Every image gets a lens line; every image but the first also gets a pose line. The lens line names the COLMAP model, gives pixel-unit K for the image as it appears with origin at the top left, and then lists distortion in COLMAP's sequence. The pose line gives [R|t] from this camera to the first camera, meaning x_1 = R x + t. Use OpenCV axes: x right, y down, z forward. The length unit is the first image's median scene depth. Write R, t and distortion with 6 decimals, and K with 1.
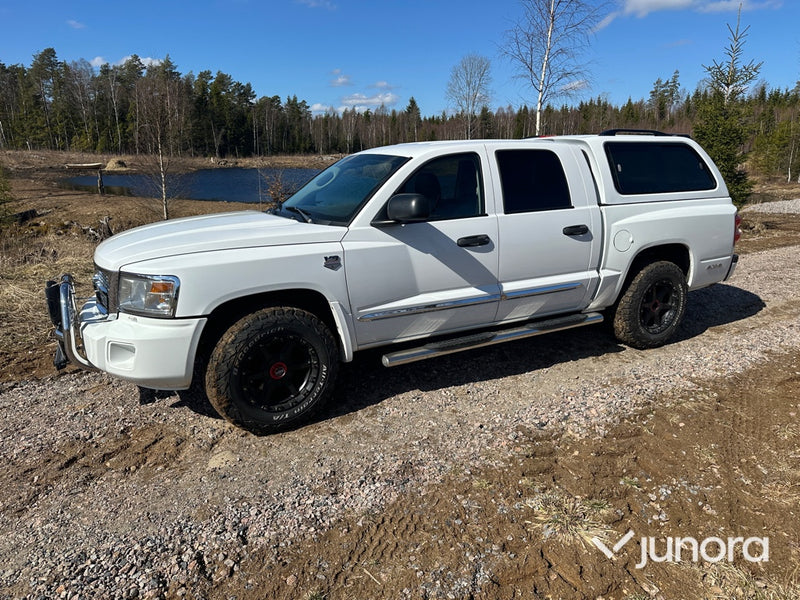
lens RADIAL K [[559.8, 0, 399.2], [0, 559.8, 295.4], [0, 0, 1]] dist [0.055518, -0.063206]
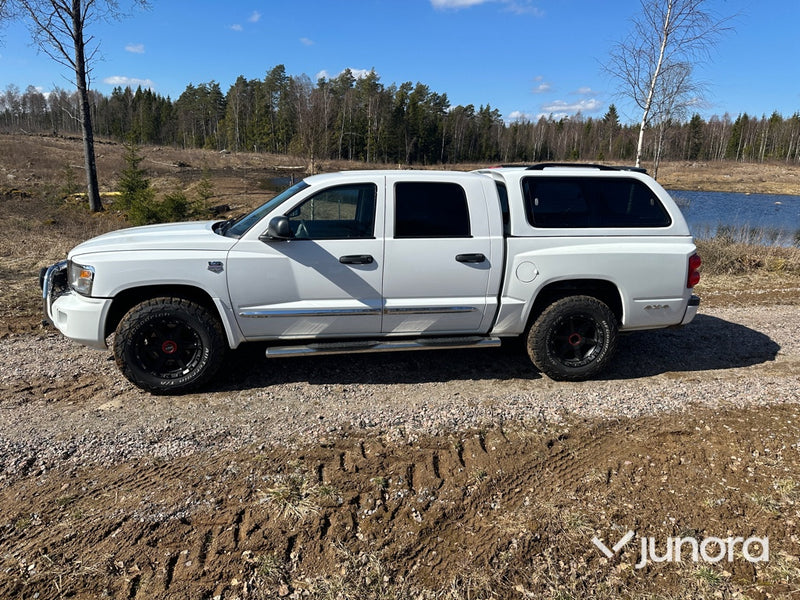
lens RADIAL K [[560.3, 0, 402.5], [0, 560.3, 290.7], [0, 0, 1]] dist [0.109748, -0.154276]
pose [[0.943518, 0.099489, -0.316030, 0.518335], [-0.105933, 0.994368, -0.003231, -0.034959], [0.313928, 0.036527, 0.948744, -0.054763]]
